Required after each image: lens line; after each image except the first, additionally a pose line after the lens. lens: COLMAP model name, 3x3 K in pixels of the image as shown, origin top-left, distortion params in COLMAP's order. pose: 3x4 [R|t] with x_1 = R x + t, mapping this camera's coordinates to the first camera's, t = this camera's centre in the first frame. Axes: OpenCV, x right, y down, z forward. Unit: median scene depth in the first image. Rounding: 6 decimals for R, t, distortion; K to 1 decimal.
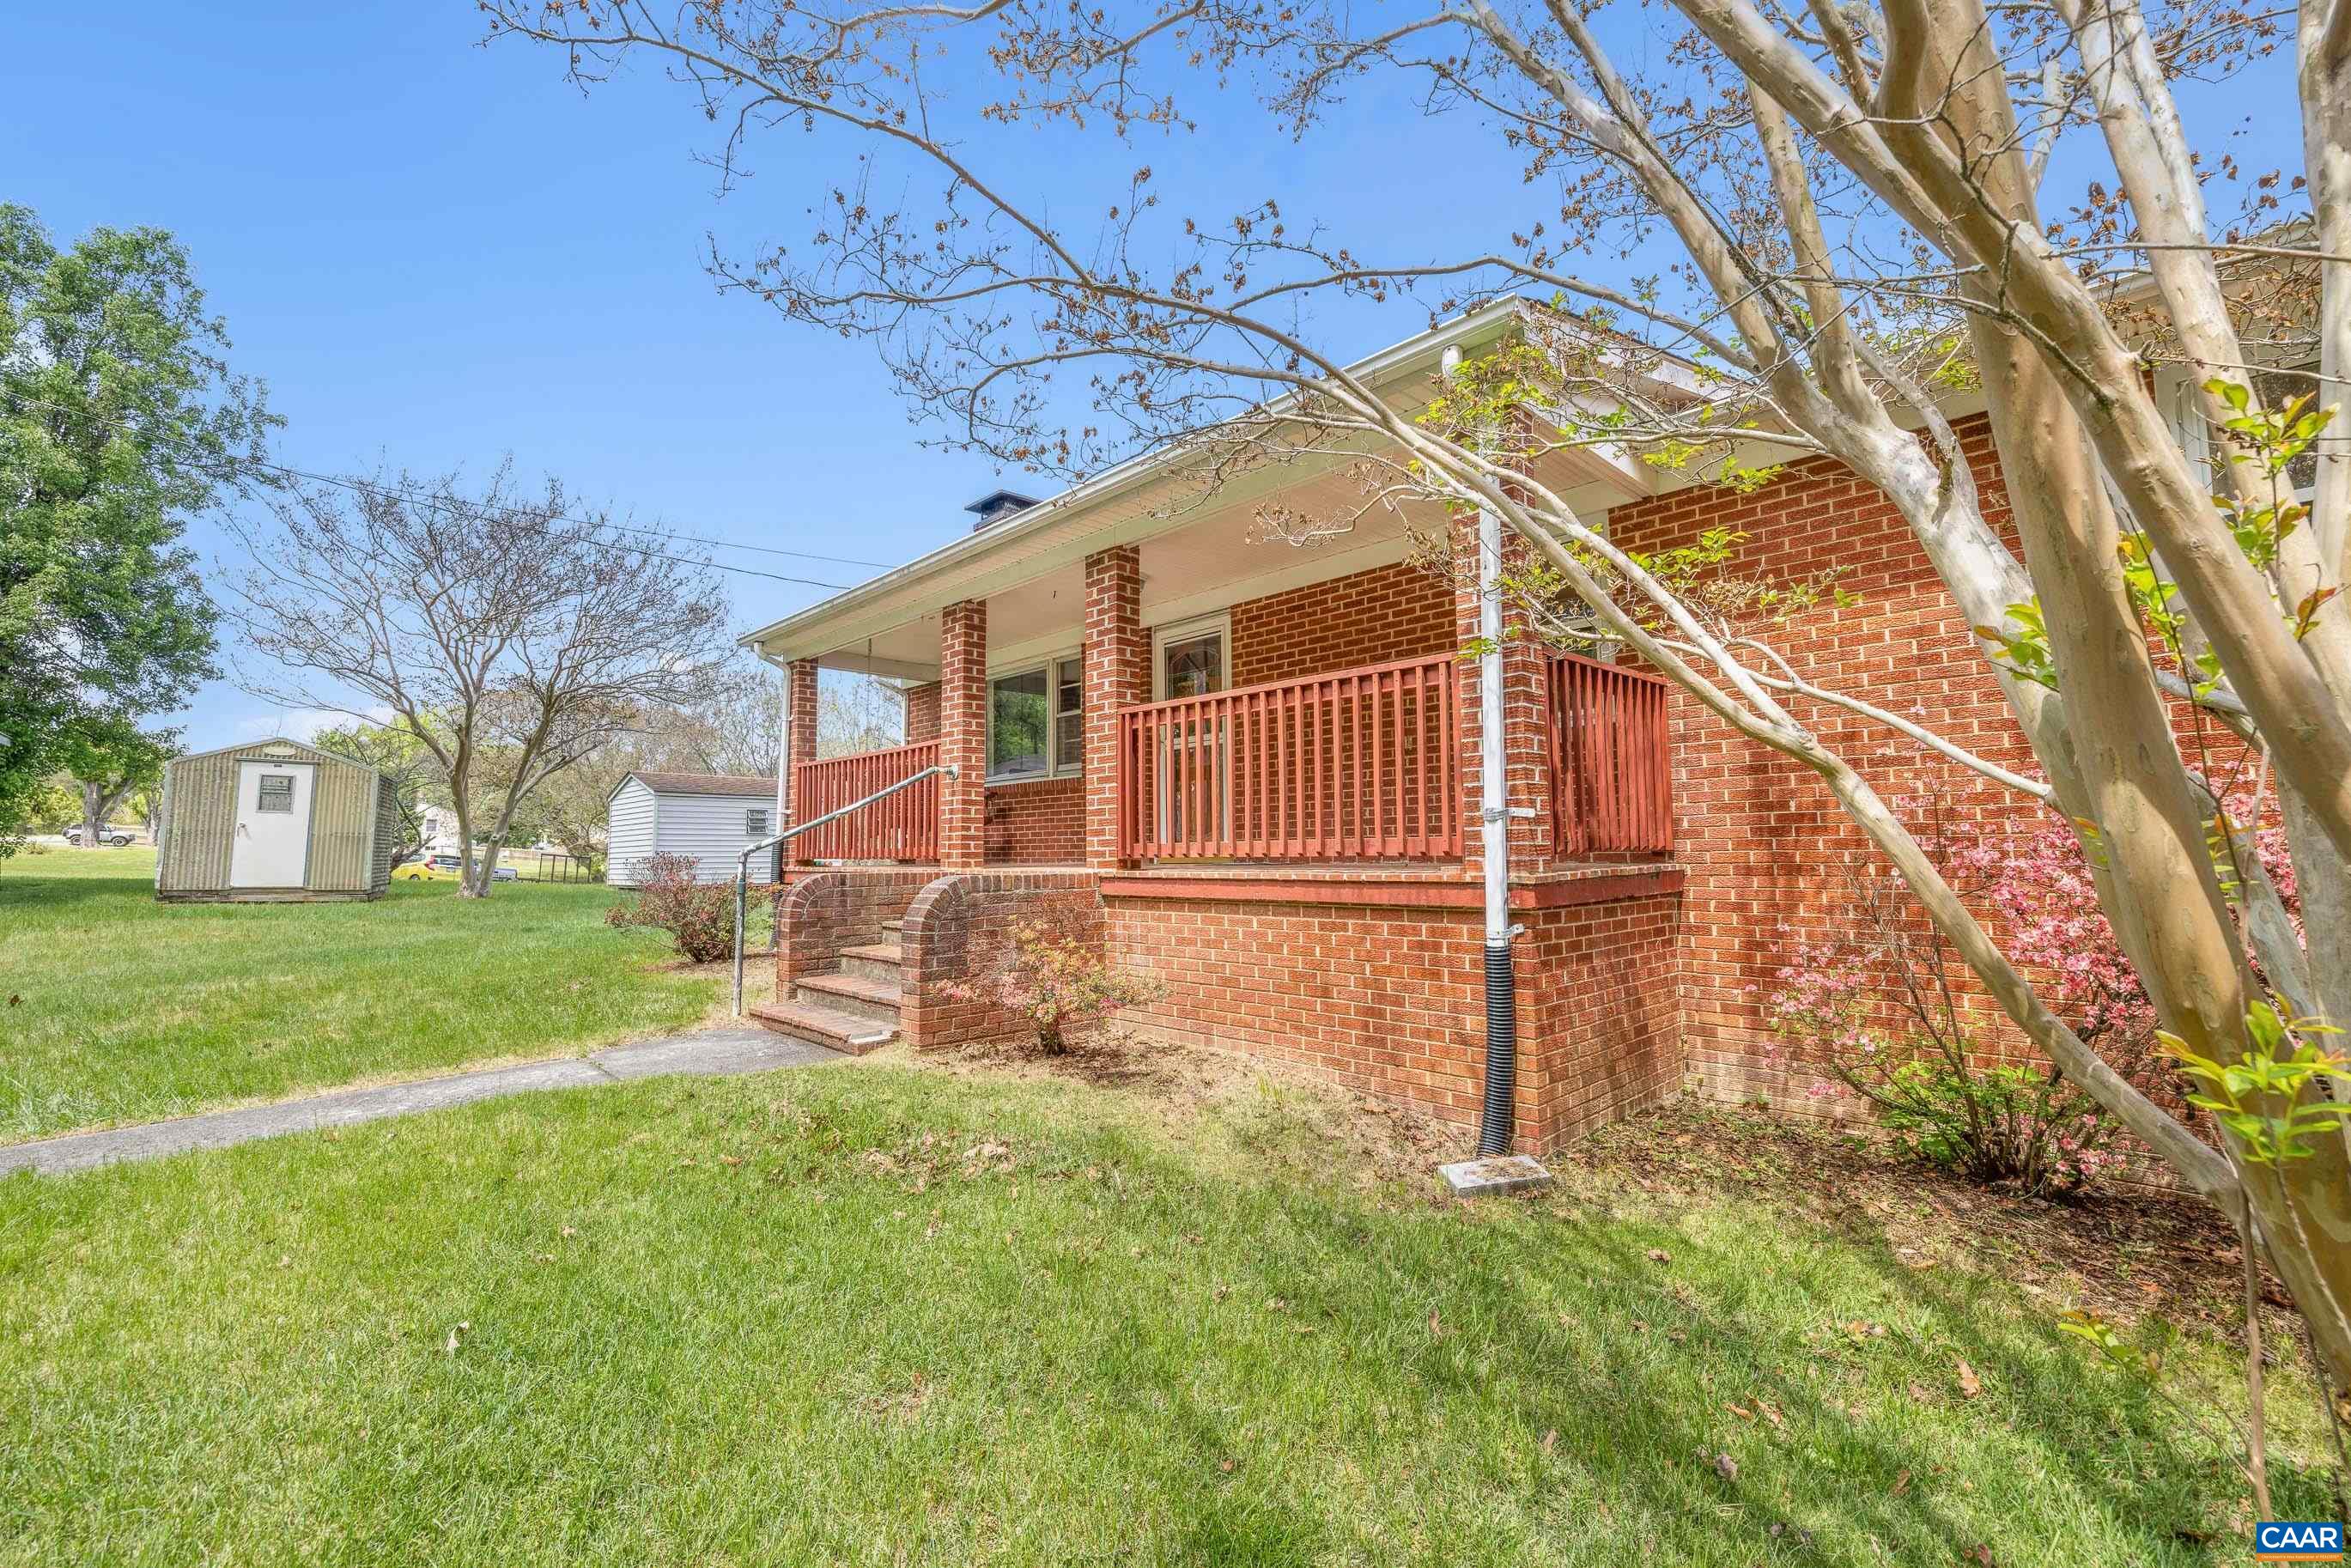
lens RADIAL K [[987.0, 0, 1177.9], [0, 987.0, 776.6], [0, 0, 1]] dist [0.000819, 0.000499]
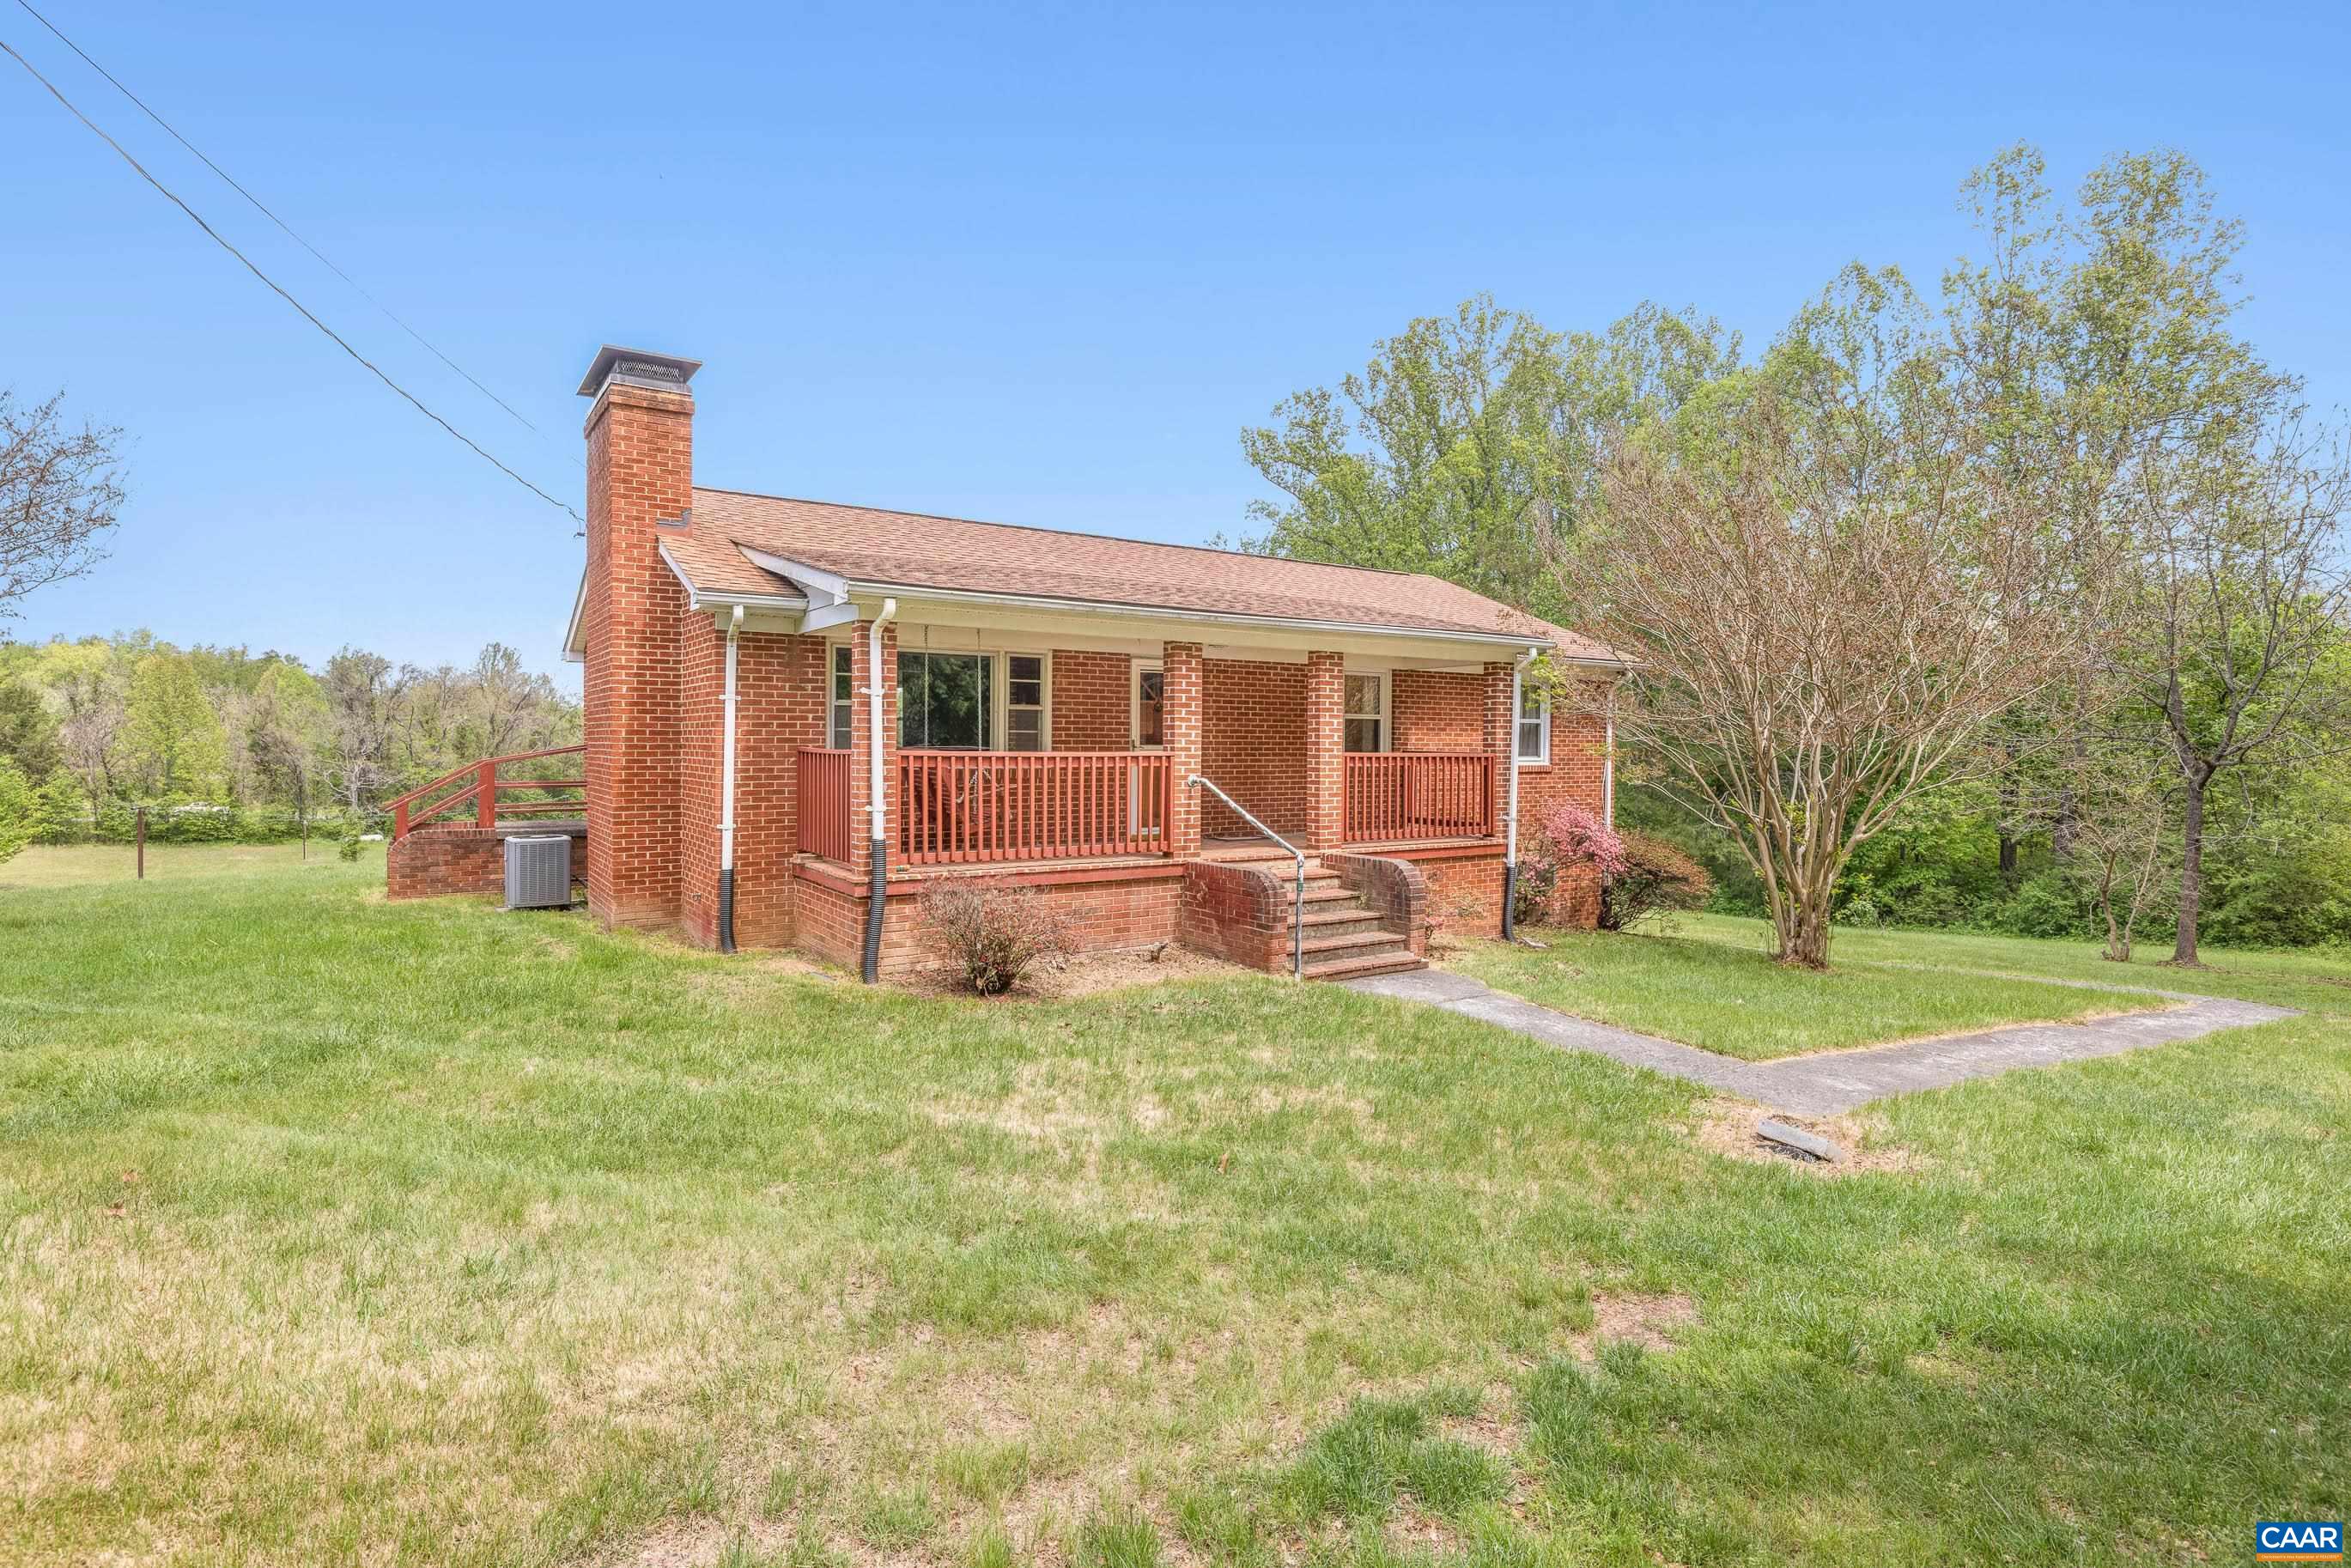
lens RADIAL K [[1153.3, 0, 1161.0], [0, 1153.3, 758.2], [0, 0, 1]] dist [-0.000093, 0.000227]
pose [[0.180675, 0.002357, 0.983540, -2.224283], [-0.082389, 0.996519, 0.012747, -0.064739], [-0.980086, -0.083336, 0.180240, 1.046851]]
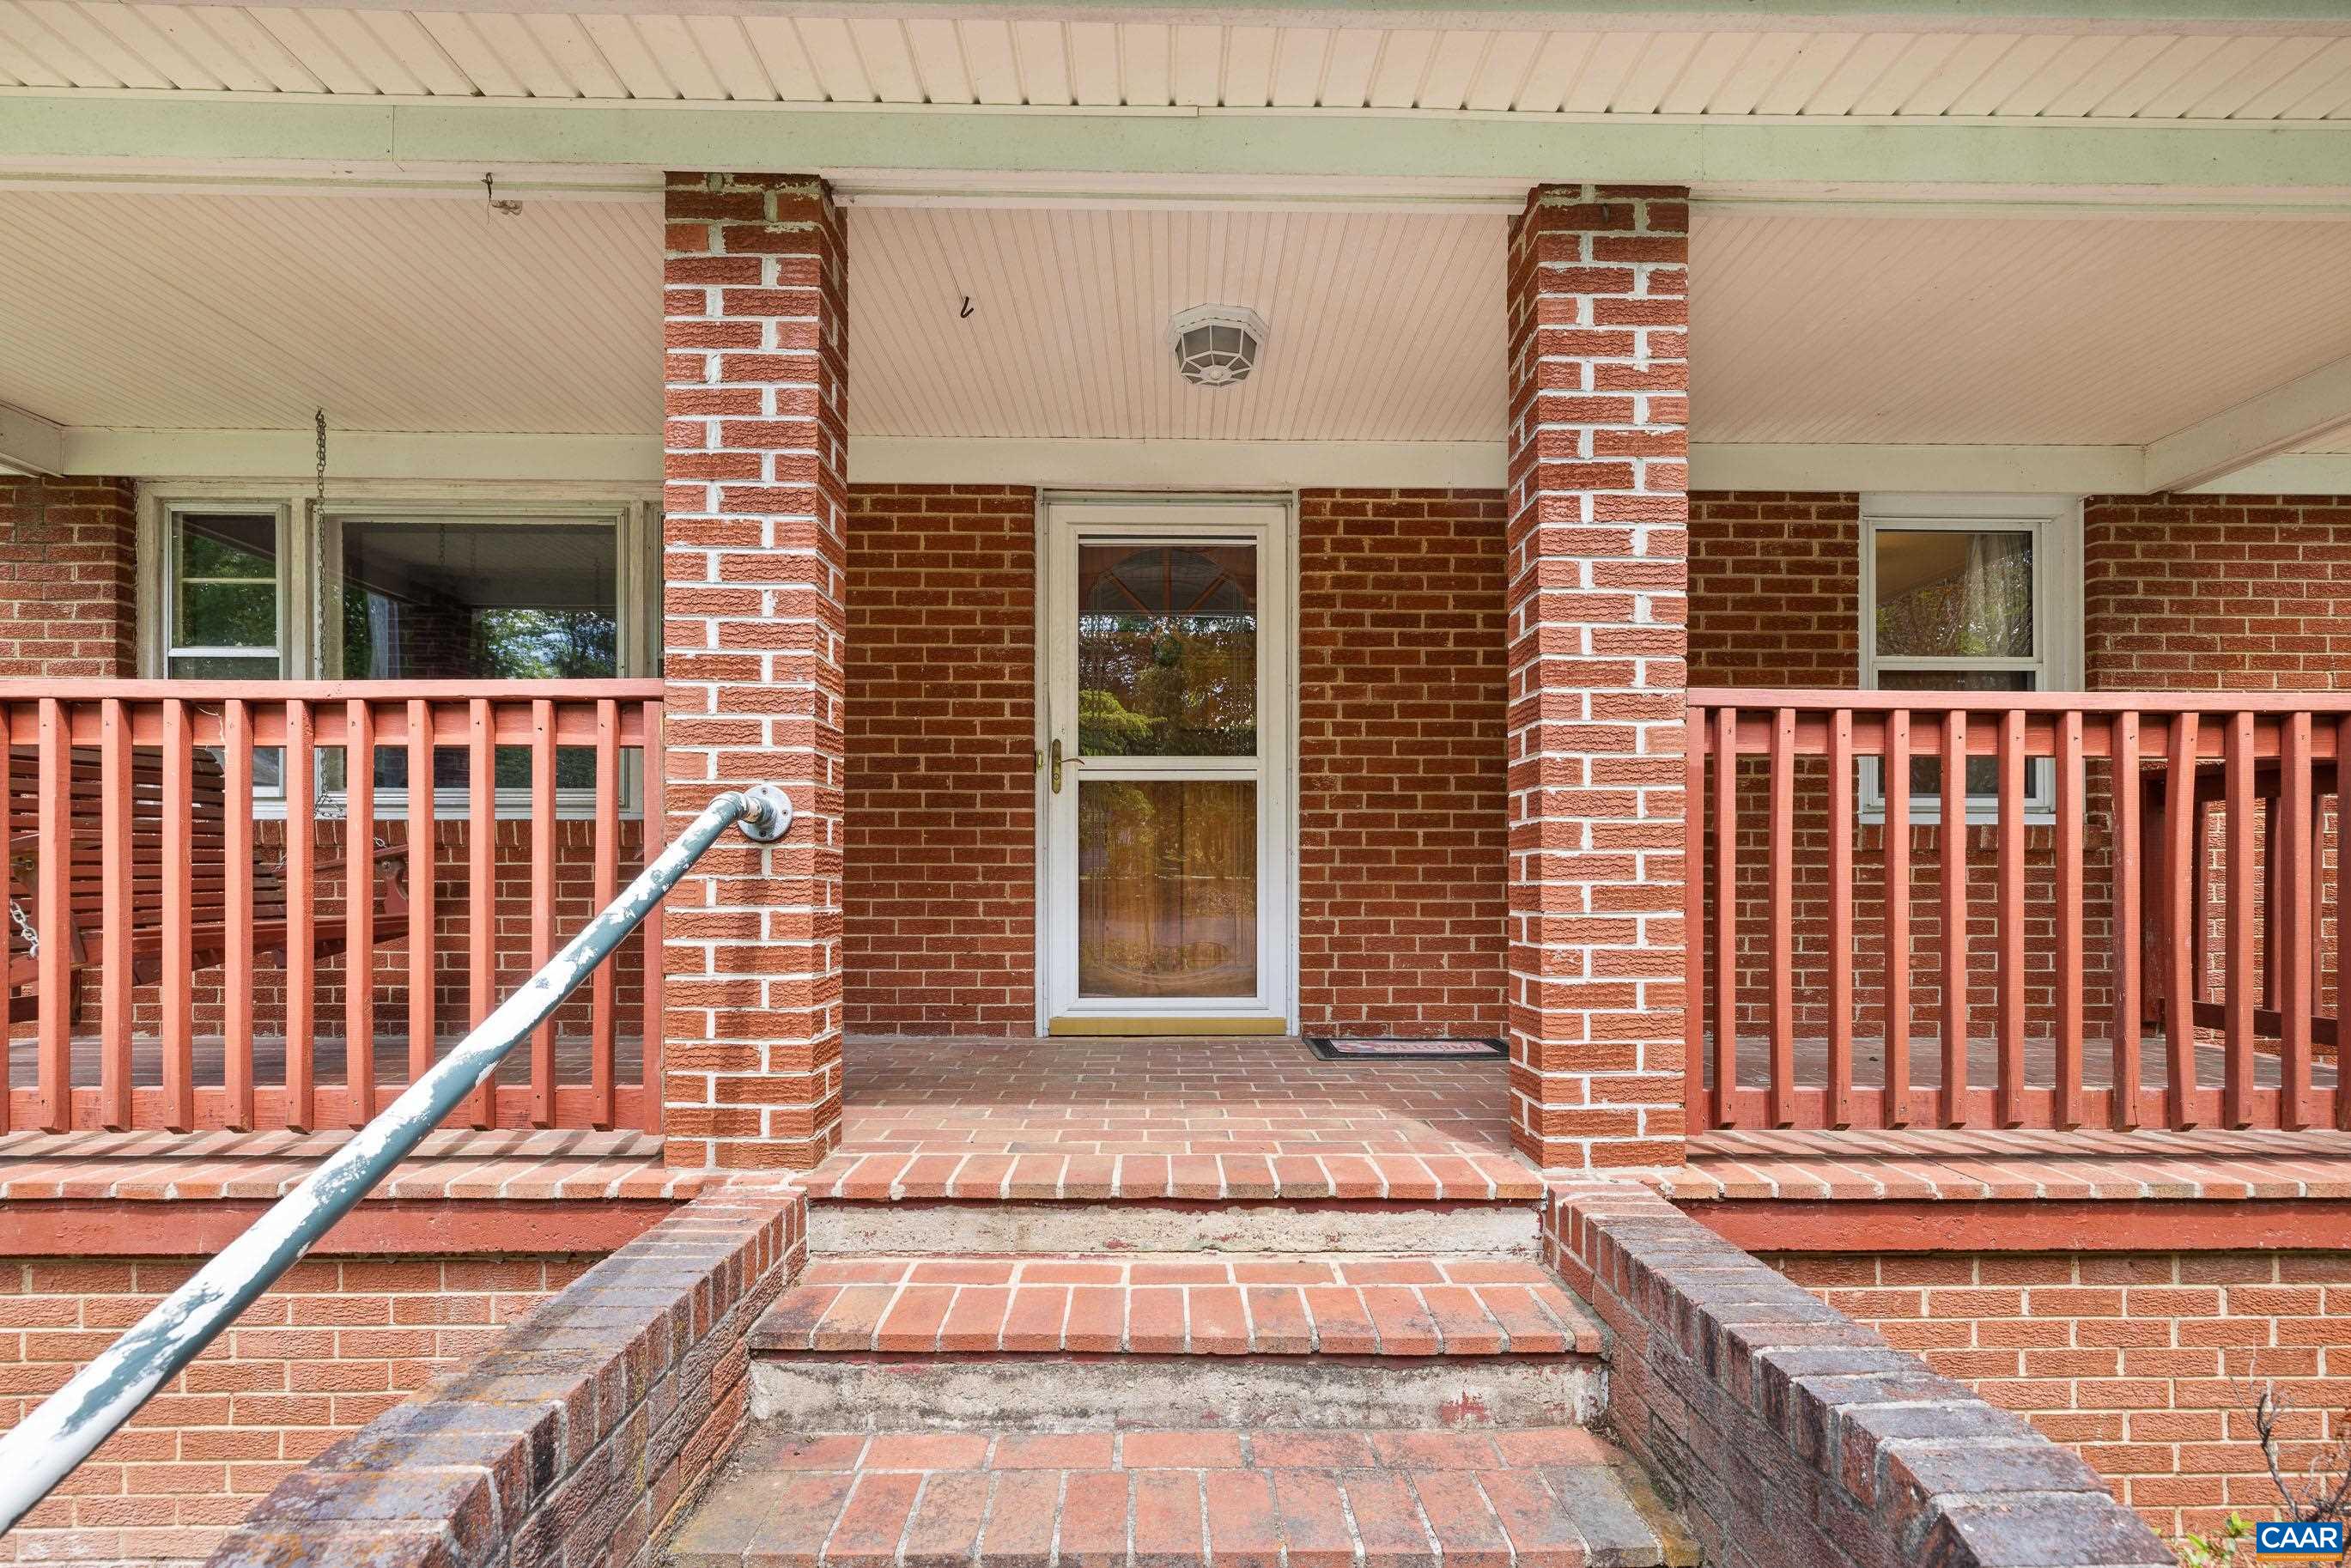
lens RADIAL K [[1024.9, 0, 1180.9], [0, 1024.9, 889.0], [0, 0, 1]] dist [0.000531, 0.000131]
pose [[0.680301, 0.008920, 0.732879, -0.475358], [-0.066752, 0.996524, 0.049835, -0.007447], [-0.729887, -0.082824, 0.678532, 0.975805]]
